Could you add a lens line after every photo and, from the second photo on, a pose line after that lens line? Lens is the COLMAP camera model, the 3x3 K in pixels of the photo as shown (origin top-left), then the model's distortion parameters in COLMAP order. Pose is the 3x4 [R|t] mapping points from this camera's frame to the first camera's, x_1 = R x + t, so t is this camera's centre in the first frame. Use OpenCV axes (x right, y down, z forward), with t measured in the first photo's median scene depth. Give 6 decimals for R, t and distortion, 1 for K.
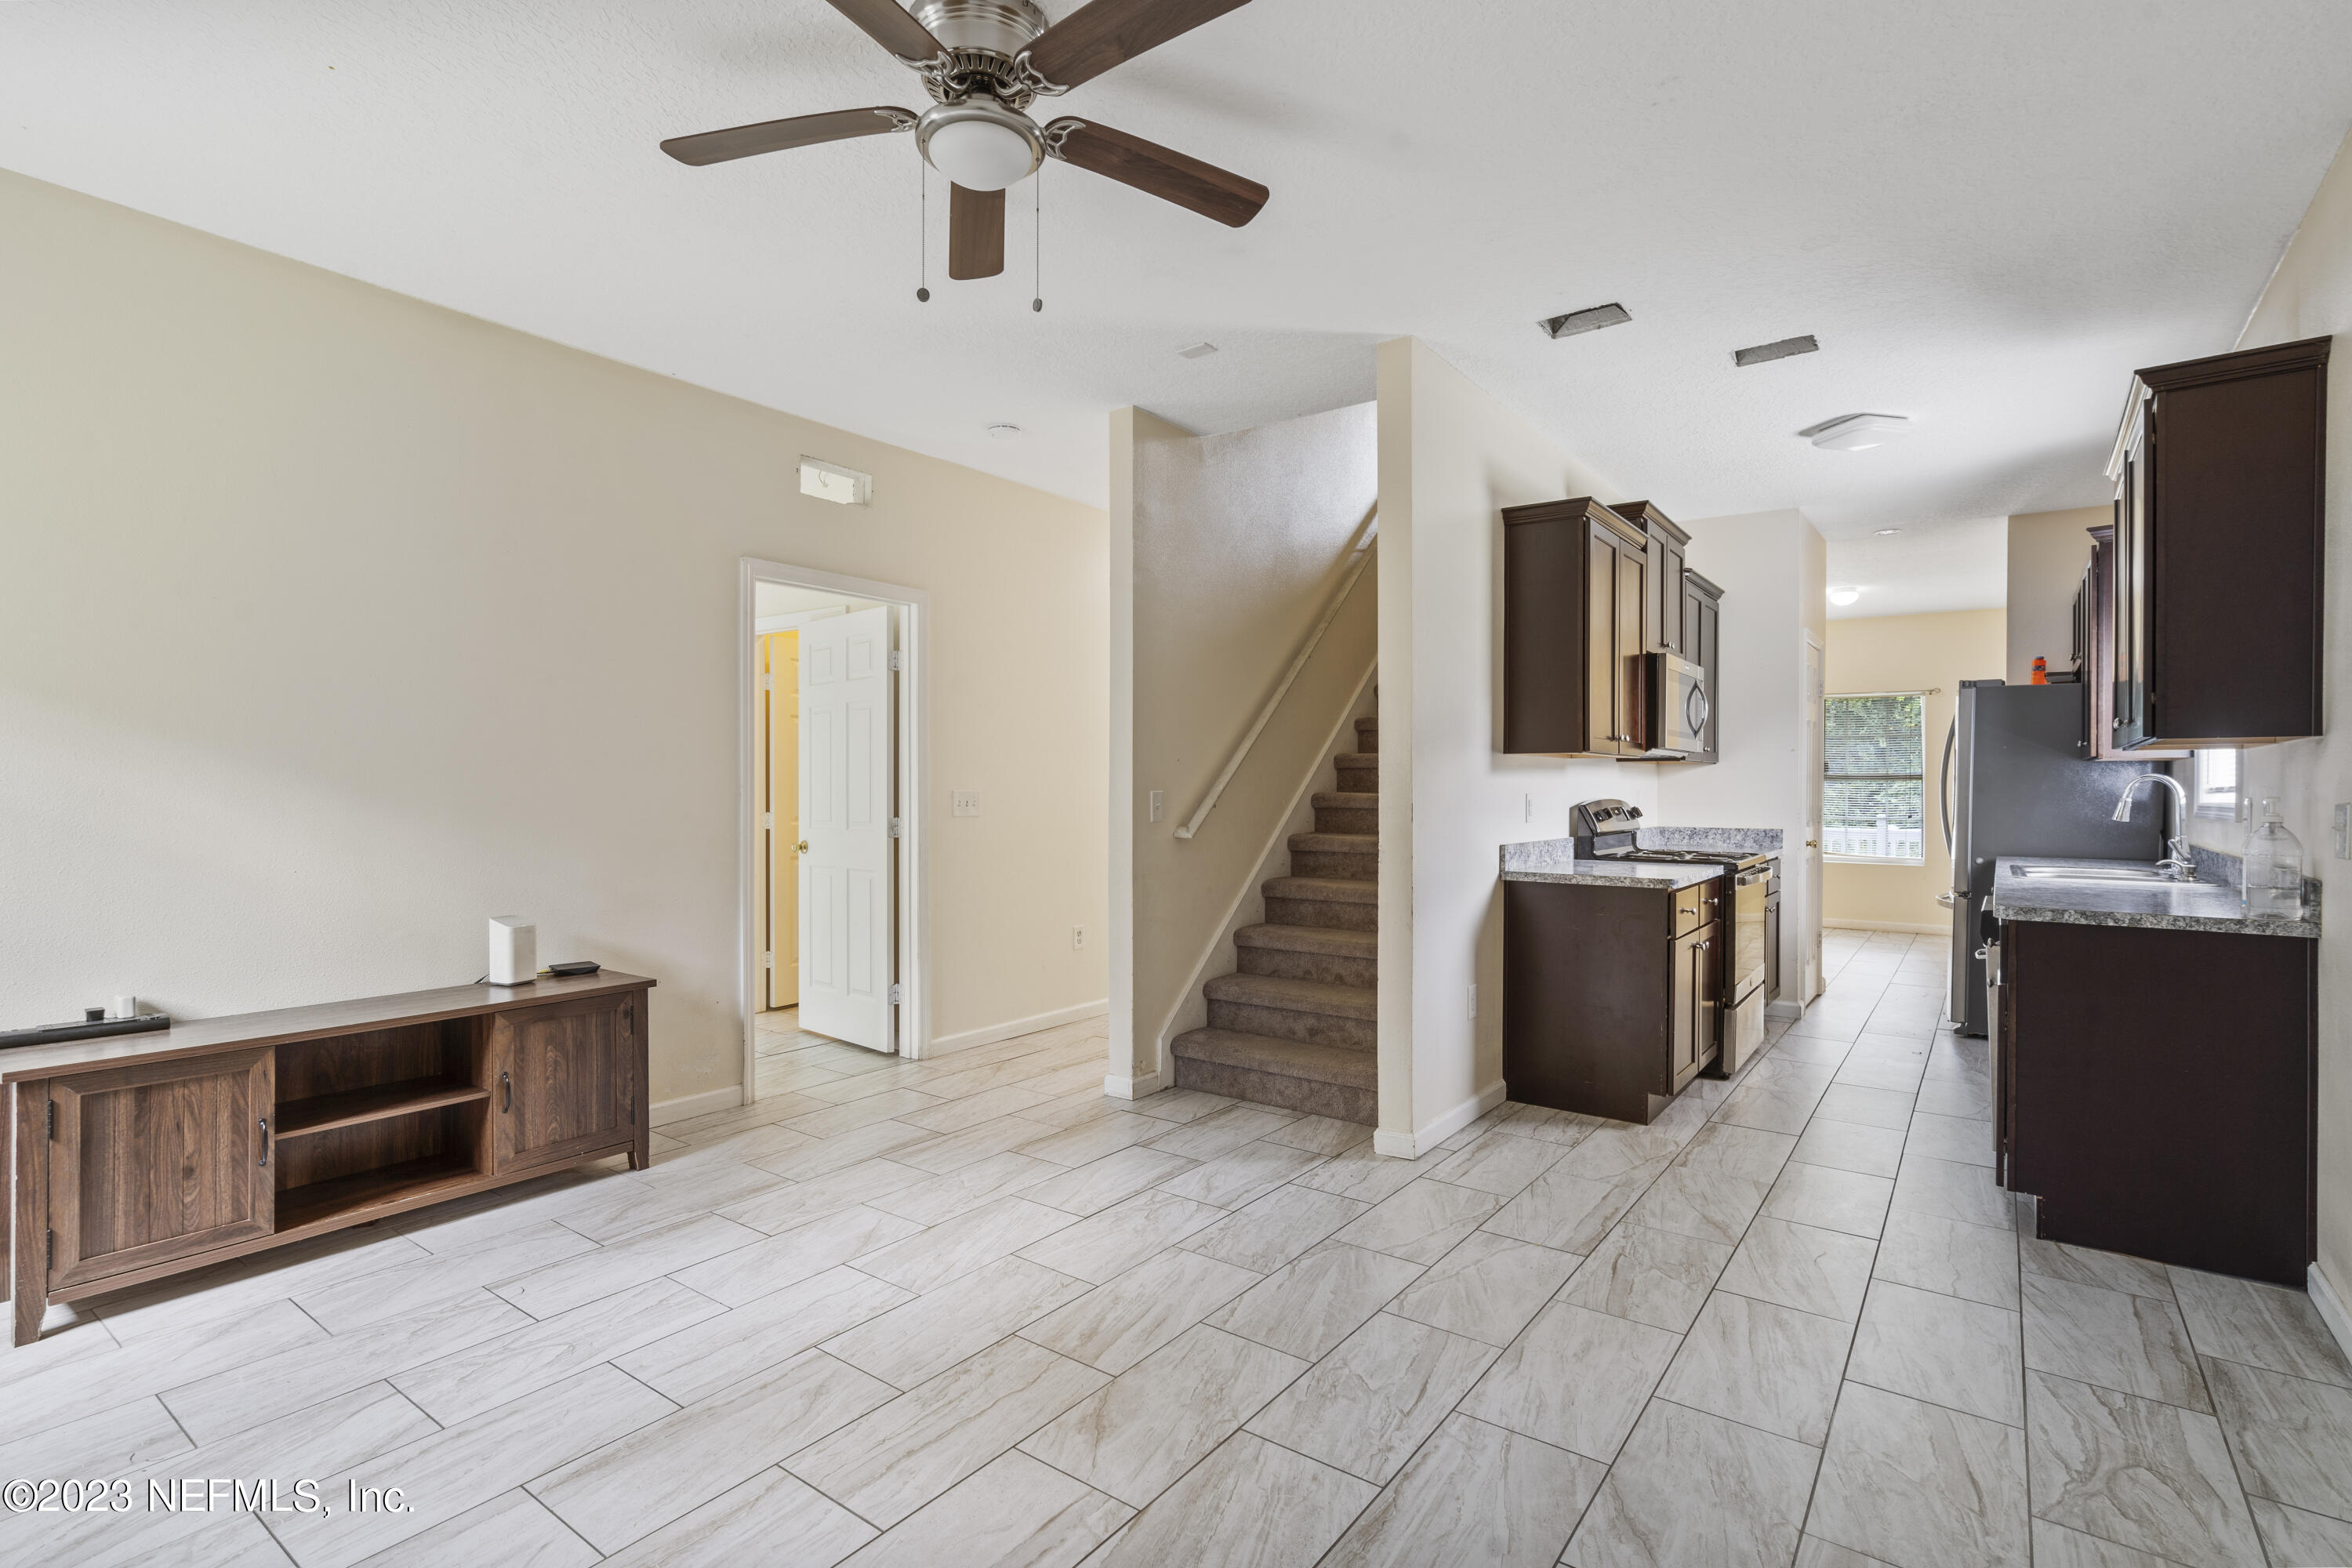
lens RADIAL K [[1096.7, 0, 1175.6], [0, 1096.7, 786.1], [0, 0, 1]] dist [0.008251, 0.001276]
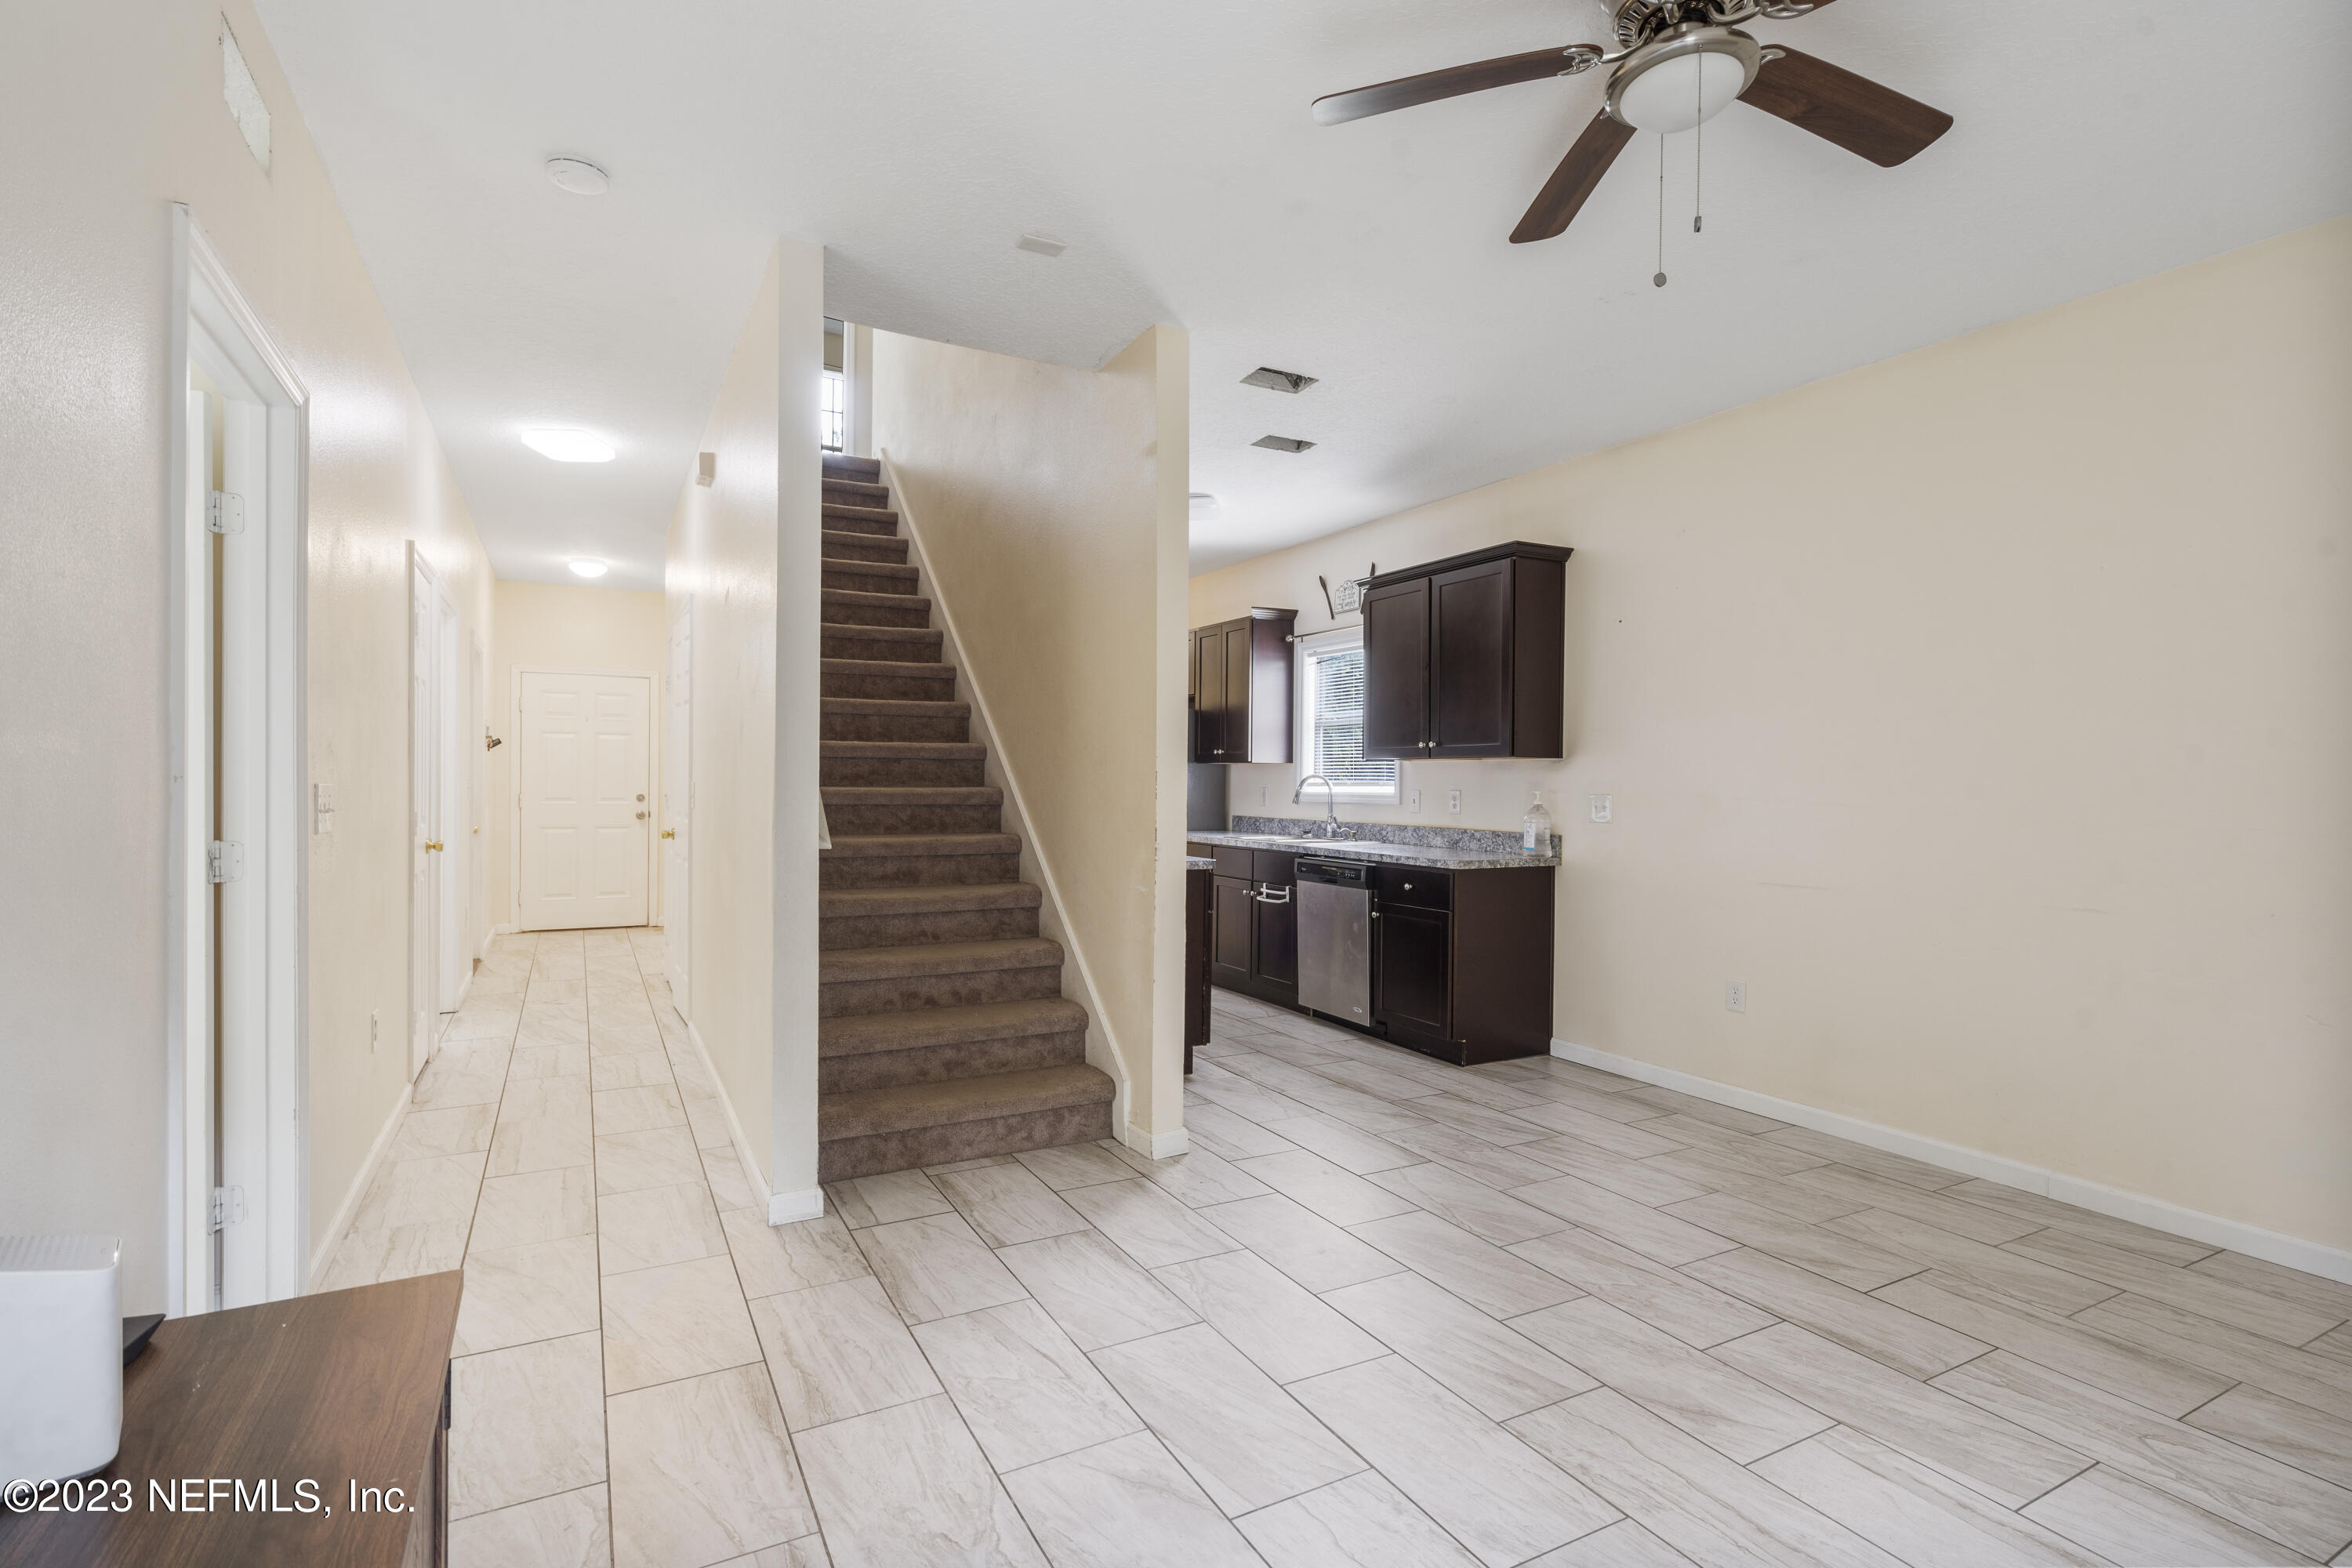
lens RADIAL K [[1096.7, 0, 1168.1], [0, 1096.7, 790.5], [0, 0, 1]] dist [0.008251, 0.001276]
pose [[0.428751, -0.001468, 0.903422, -0.781789], [-0.011394, 0.999910, 0.007032, 0.002424], [-0.903351, -0.013308, 0.428695, 0.660115]]
